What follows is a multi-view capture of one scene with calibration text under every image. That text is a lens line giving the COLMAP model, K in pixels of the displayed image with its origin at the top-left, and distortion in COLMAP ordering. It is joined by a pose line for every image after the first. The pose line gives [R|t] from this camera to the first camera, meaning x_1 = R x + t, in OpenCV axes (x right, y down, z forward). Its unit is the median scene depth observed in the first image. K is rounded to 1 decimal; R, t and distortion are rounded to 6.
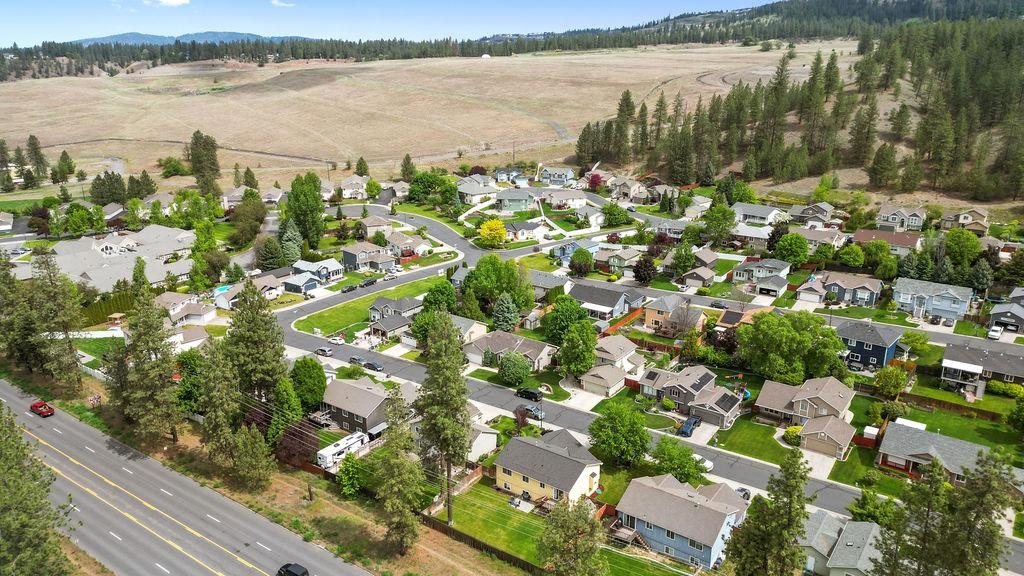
lens RADIAL K [[727.4, 0, 511.6], [0, 727.4, 288.3], [0, 0, 1]] dist [0.059259, -0.037947]
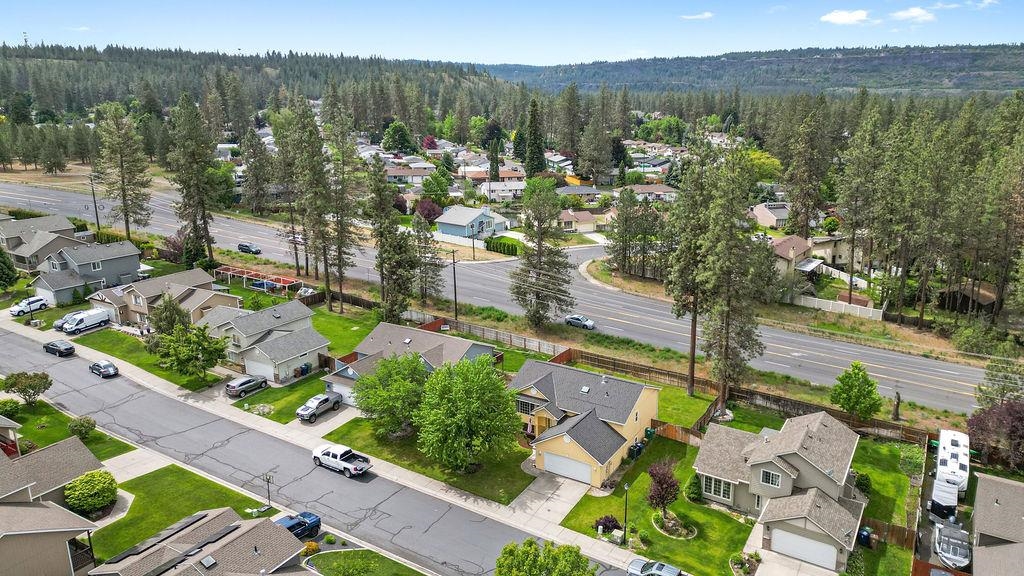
lens RADIAL K [[727.4, 0, 533.3], [0, 727.4, 285.3], [0, 0, 1]] dist [0.059259, -0.037947]
pose [[-0.996154, 0.011383, -0.086880, 0.134440], [-0.037414, 0.841340, 0.539210, -0.178598], [0.079233, 0.540387, -0.837678, 1.304091]]
